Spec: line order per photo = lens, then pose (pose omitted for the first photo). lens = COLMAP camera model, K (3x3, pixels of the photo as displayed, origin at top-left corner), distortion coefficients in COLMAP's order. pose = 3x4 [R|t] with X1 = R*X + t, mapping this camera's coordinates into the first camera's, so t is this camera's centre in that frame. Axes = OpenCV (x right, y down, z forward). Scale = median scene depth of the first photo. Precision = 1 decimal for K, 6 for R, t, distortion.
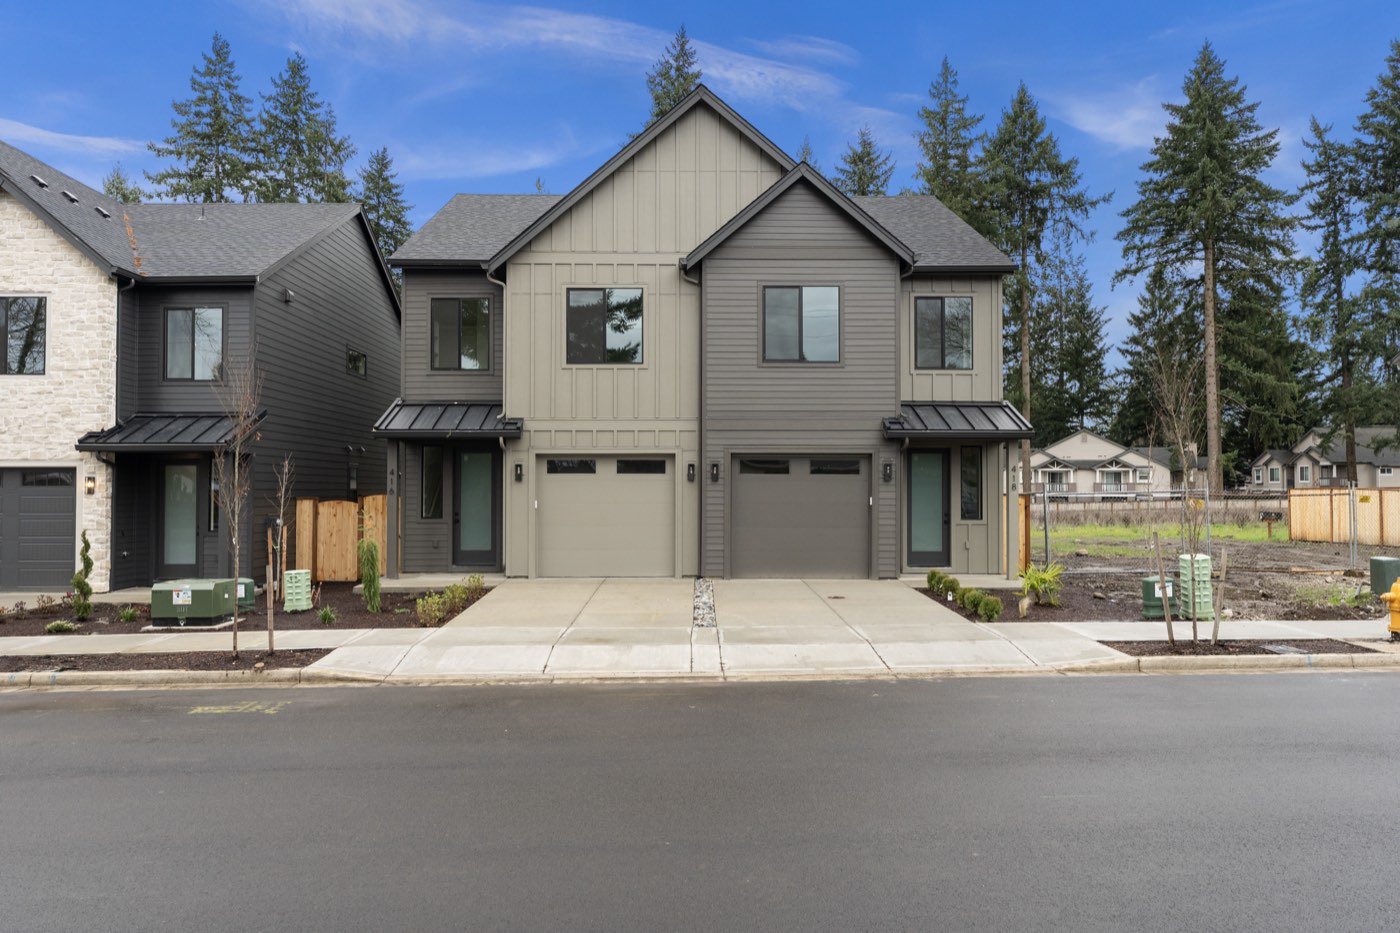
lens RADIAL K [[1026.7, 0, 700.0], [0, 1026.7, 466.5], [0, 0, 1]] dist [-0.006370, 0.000140]
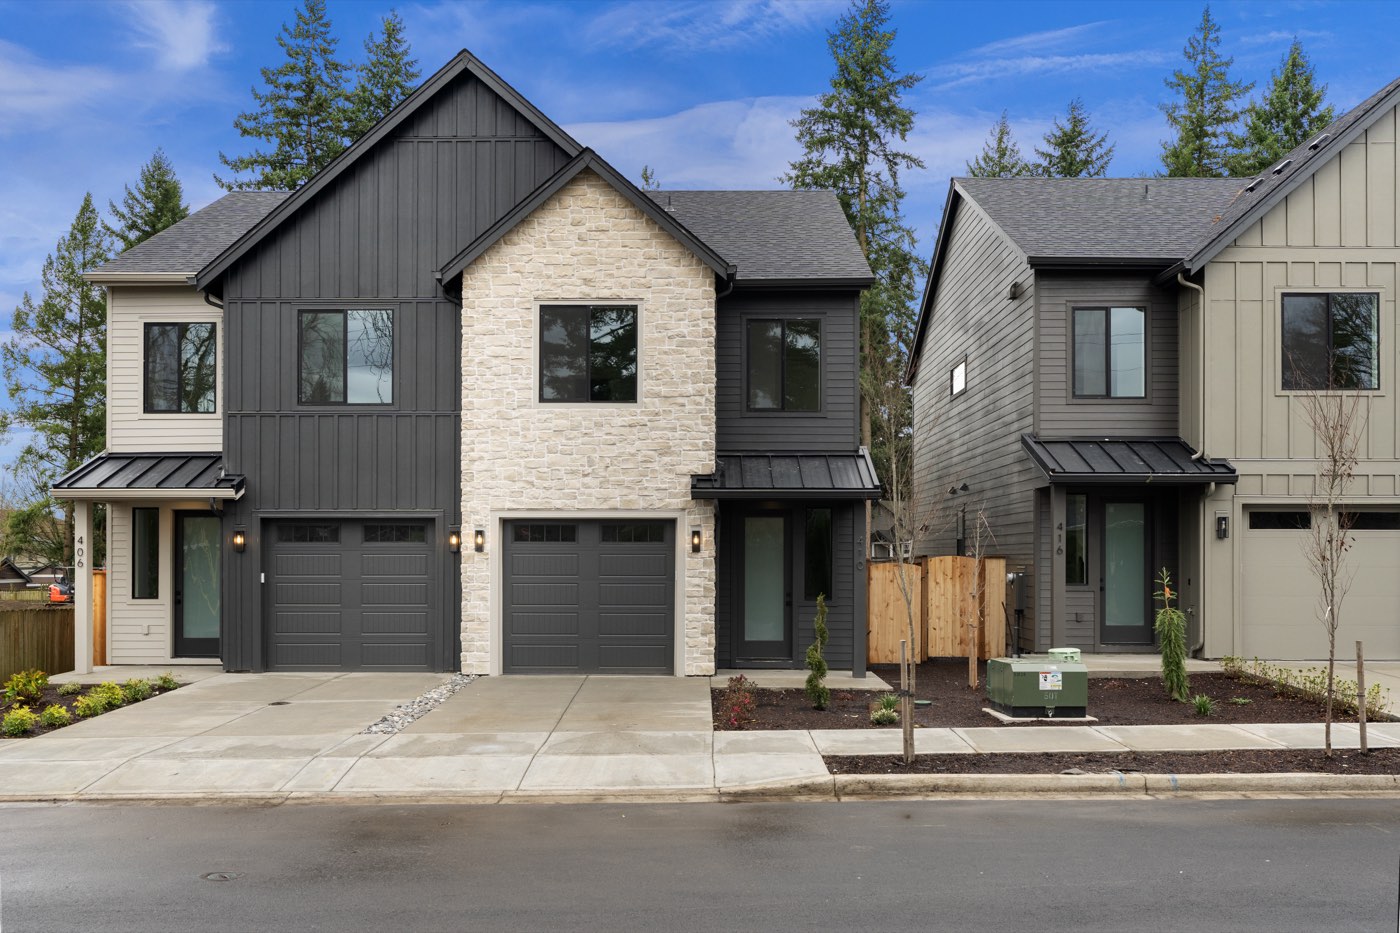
lens RADIAL K [[1270.0, 0, 701.6], [0, 1270.0, 550.2], [0, 0, 1]] dist [-0.000751, 0.000284]
pose [[0.999436, 0.003837, -0.033356, -0.124598], [-0.003220, 0.999824, 0.018505, 0.001550], [0.033421, -0.018387, 0.999272, 0.002181]]
